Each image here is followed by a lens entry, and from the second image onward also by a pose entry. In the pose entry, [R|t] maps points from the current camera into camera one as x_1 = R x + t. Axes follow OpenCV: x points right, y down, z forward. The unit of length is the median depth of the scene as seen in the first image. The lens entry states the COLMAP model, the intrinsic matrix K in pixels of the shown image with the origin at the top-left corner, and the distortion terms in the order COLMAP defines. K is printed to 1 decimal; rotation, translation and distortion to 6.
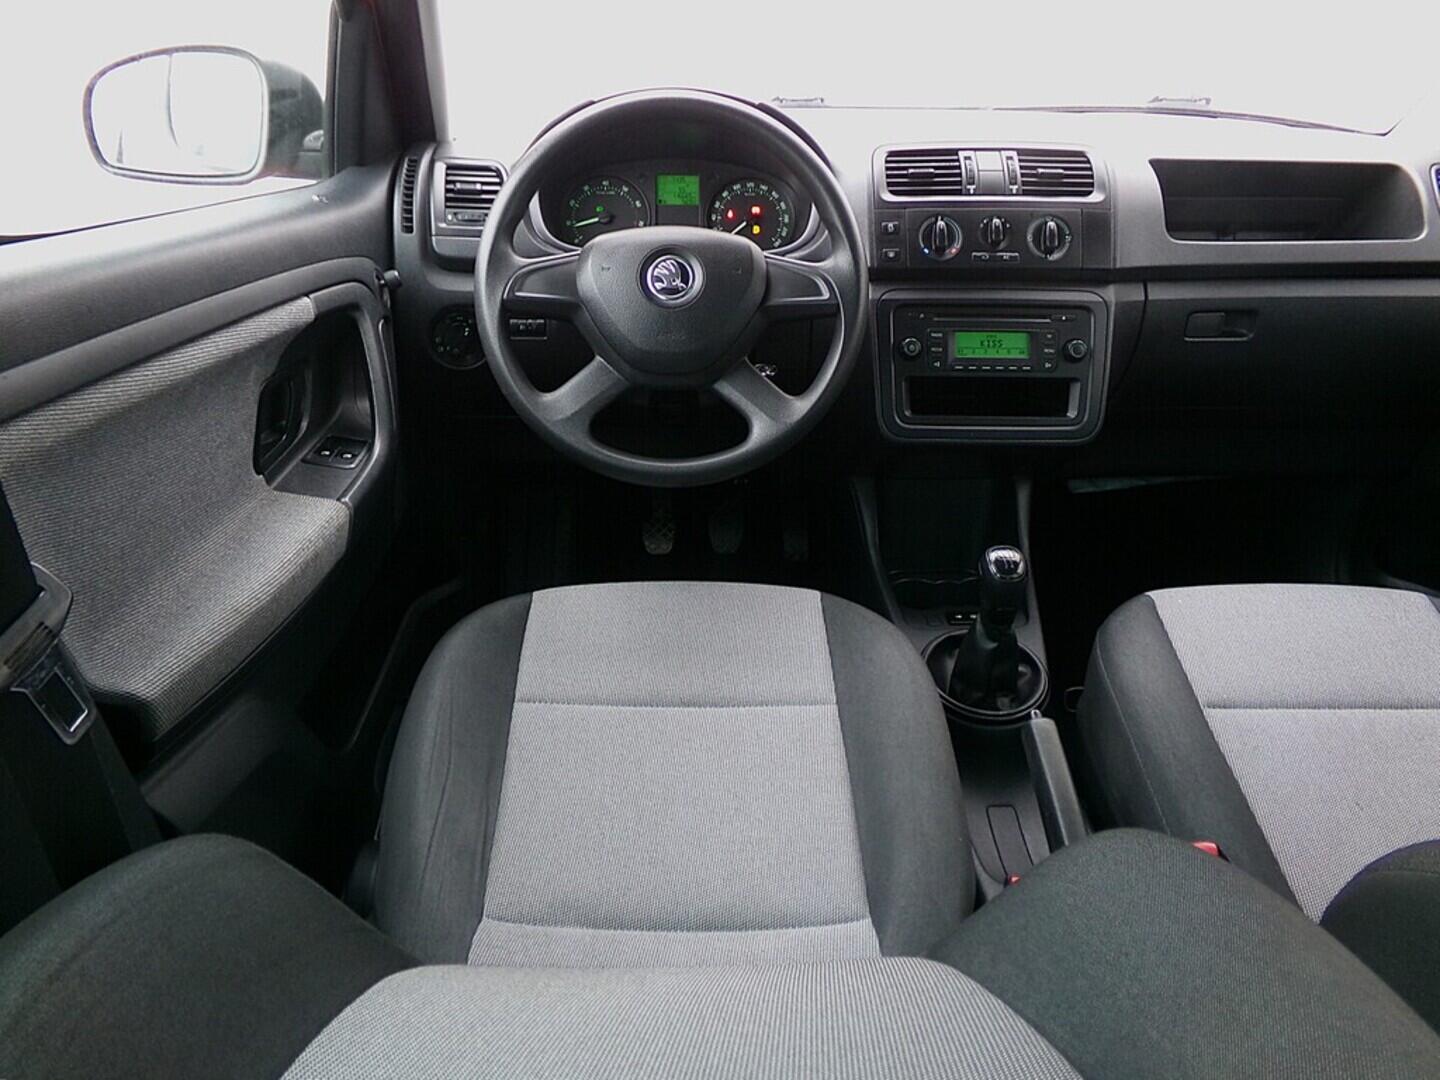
lens RADIAL K [[1023.3, 0, 720.0], [0, 1023.3, 540.0], [0, 0, 1]] dist [-0.062151, 0.134712]
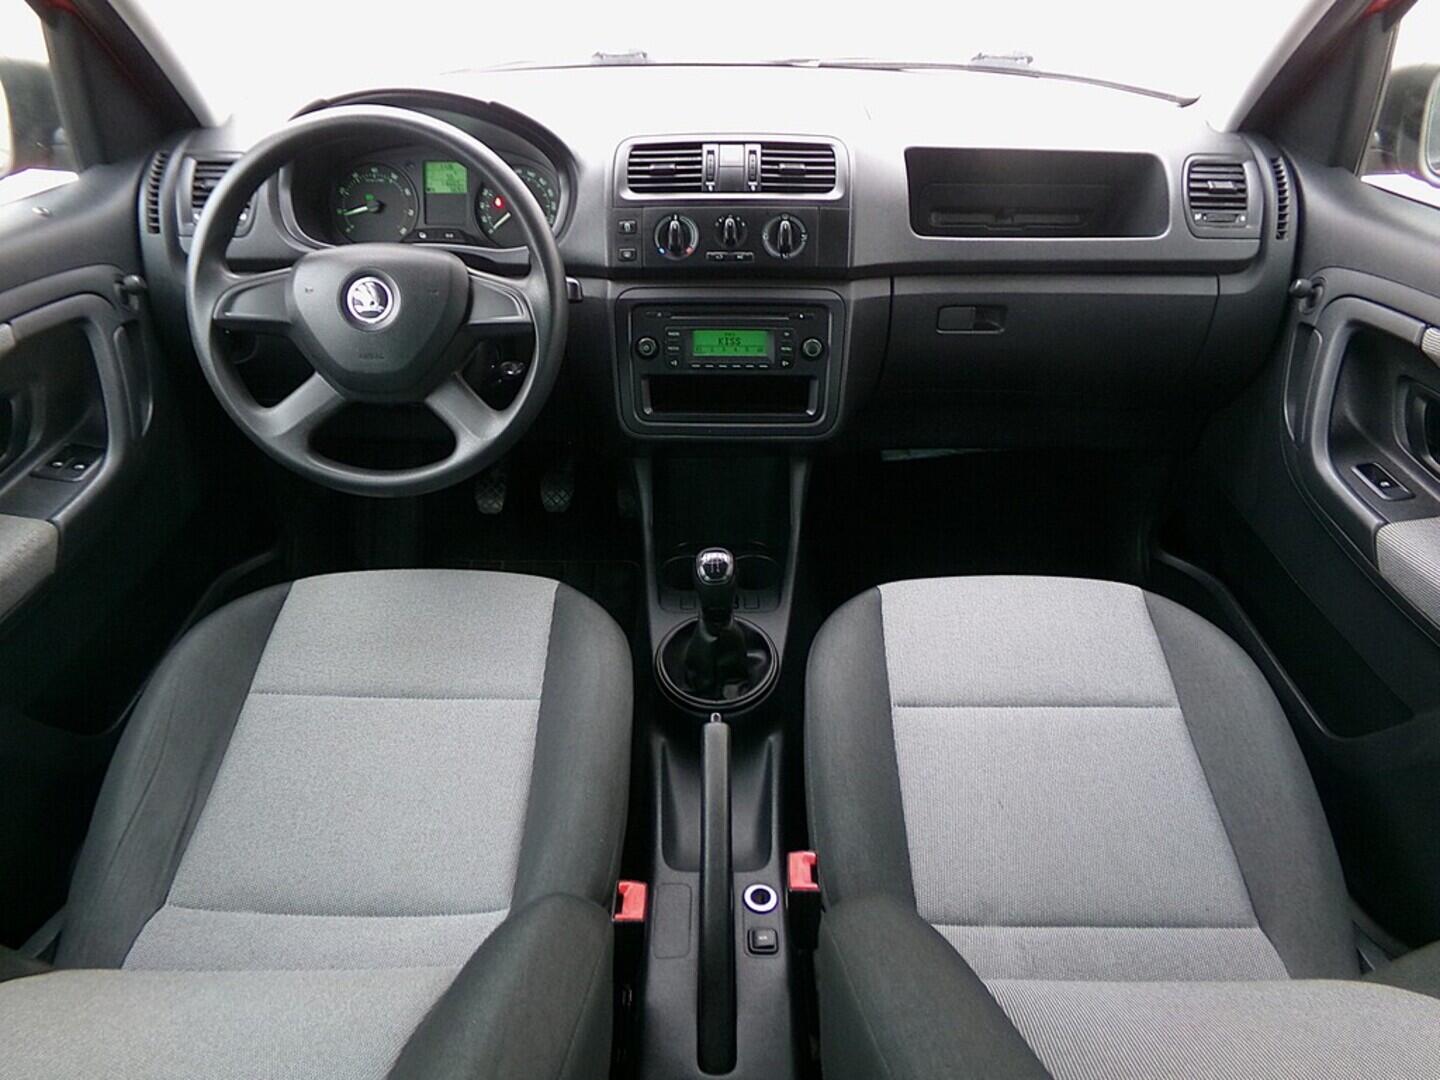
lens RADIAL K [[1035.8, 0, 720.0], [0, 1035.8, 540.0], [0, 0, 1]] dist [-0.082149, 0.146767]
pose [[0.999399, 0.008784, -0.033522, 0.296235], [-0.004807, 0.993130, 0.116919, -0.118047], [0.034319, -0.116688, 0.992576, -0.046554]]
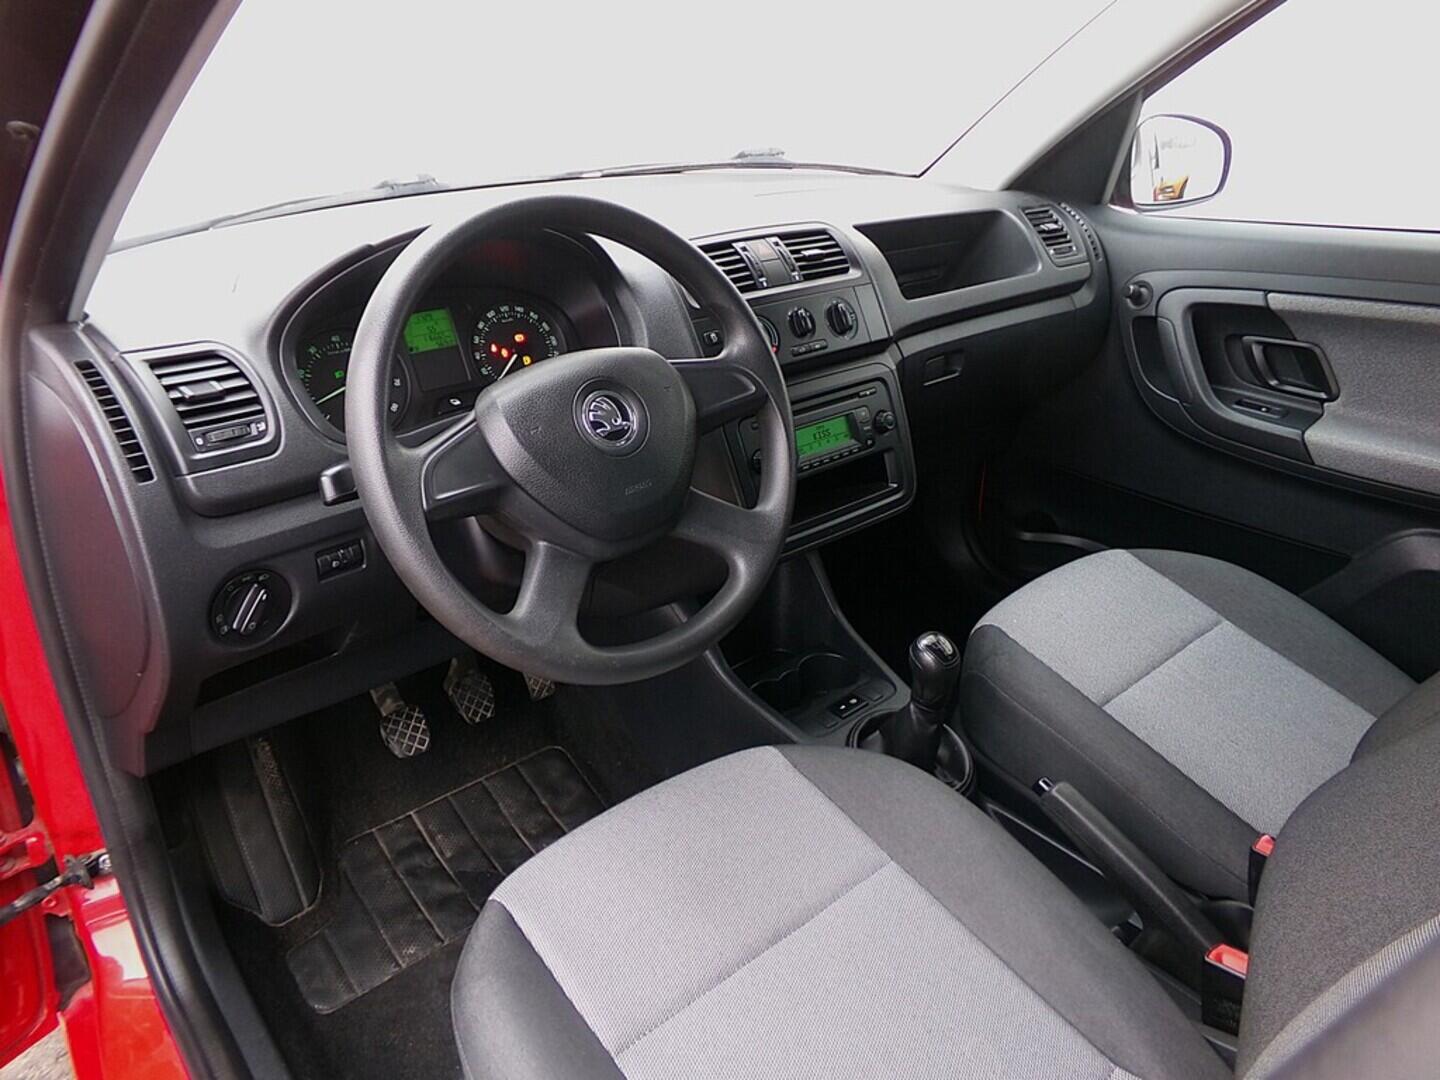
lens RADIAL K [[1023.3, 0, 720.0], [0, 1023.3, 540.0], [0, 0, 1]] dist [-0.062151, 0.134712]
pose [[0.775518, -0.288469, 0.561567, -0.389570], [0.288827, 0.953074, 0.090713, -0.215651], [-0.561383, 0.091846, 0.822443, 0.265633]]
